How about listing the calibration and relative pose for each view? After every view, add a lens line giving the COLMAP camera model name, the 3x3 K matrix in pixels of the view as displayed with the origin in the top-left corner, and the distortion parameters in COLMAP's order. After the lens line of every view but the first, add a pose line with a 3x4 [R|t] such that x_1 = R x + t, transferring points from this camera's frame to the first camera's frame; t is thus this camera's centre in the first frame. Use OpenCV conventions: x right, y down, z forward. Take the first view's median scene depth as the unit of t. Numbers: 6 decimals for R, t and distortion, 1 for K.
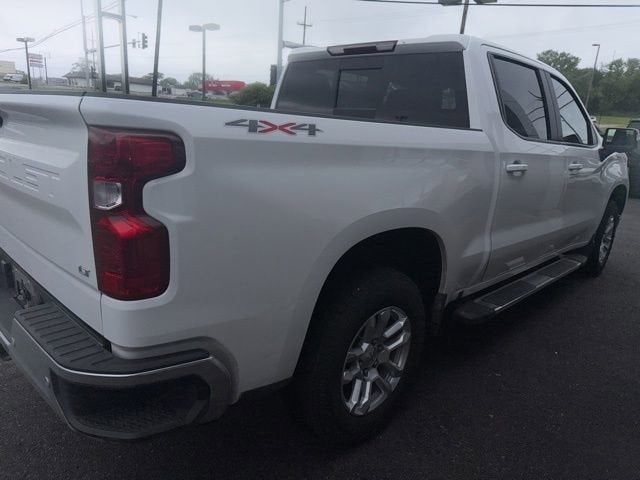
lens RADIAL K [[455.4, 0, 327.6], [0, 455.4, 243.9], [0, 0, 1]] dist [0.042266, -0.048966]
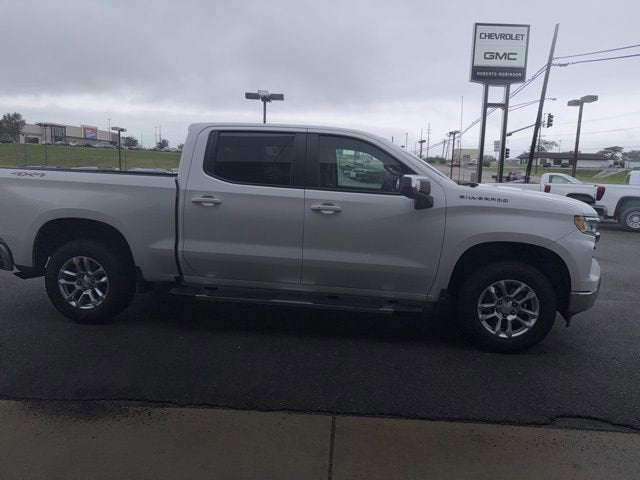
lens RADIAL K [[455.4, 0, 326.2], [0, 455.4, 224.0], [0, 0, 1]] dist [0.042266, -0.048966]
pose [[0.603225, 0.044884, -0.796307, 2.002208], [-0.204319, 0.973794, -0.099889, -0.019627], [0.770956, 0.222957, 0.596588, 0.447343]]
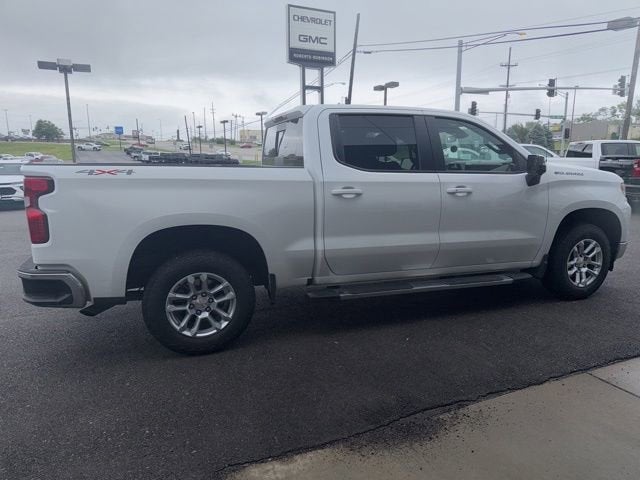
lens RADIAL K [[455.4, 0, 326.1], [0, 455.4, 239.0], [0, 0, 1]] dist [0.042266, -0.048966]
pose [[0.895950, 0.012334, -0.443983, 1.037898], [-0.058433, 0.994199, -0.090297, 0.114230], [0.440294, 0.106845, 0.891474, -0.263360]]
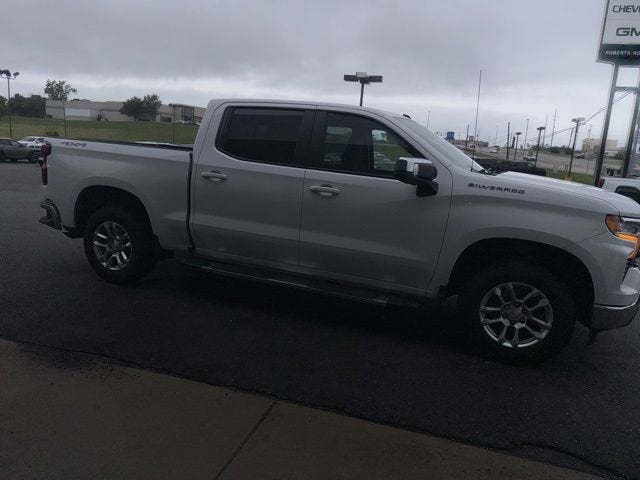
lens RADIAL K [[455.4, 0, 325.0], [0, 455.4, 228.1], [0, 0, 1]] dist [0.042266, -0.048966]
pose [[0.399394, 0.115975, -0.909414, 2.136017], [-0.285392, 0.958406, -0.003115, -0.103554], [0.871226, 0.260784, 0.415880, 0.781296]]
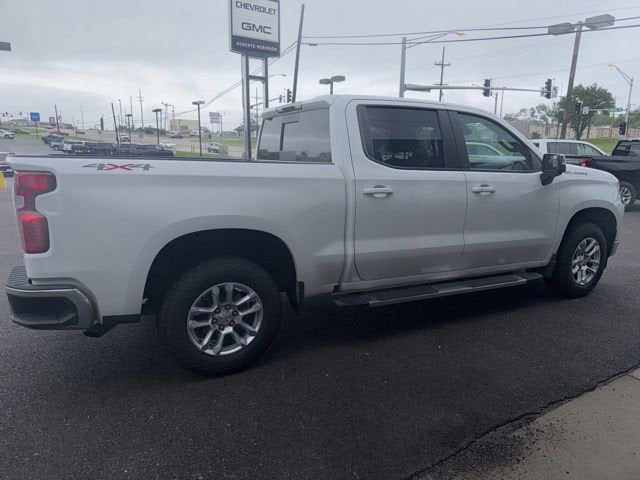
lens RADIAL K [[455.4, 0, 326.7], [0, 455.4, 242.2], [0, 0, 1]] dist [0.042266, -0.048966]
pose [[0.950037, 0.012070, -0.311904, 0.720850], [-0.037985, 0.996296, -0.077144, 0.089281], [0.309818, 0.085137, 0.946977, -0.261988]]
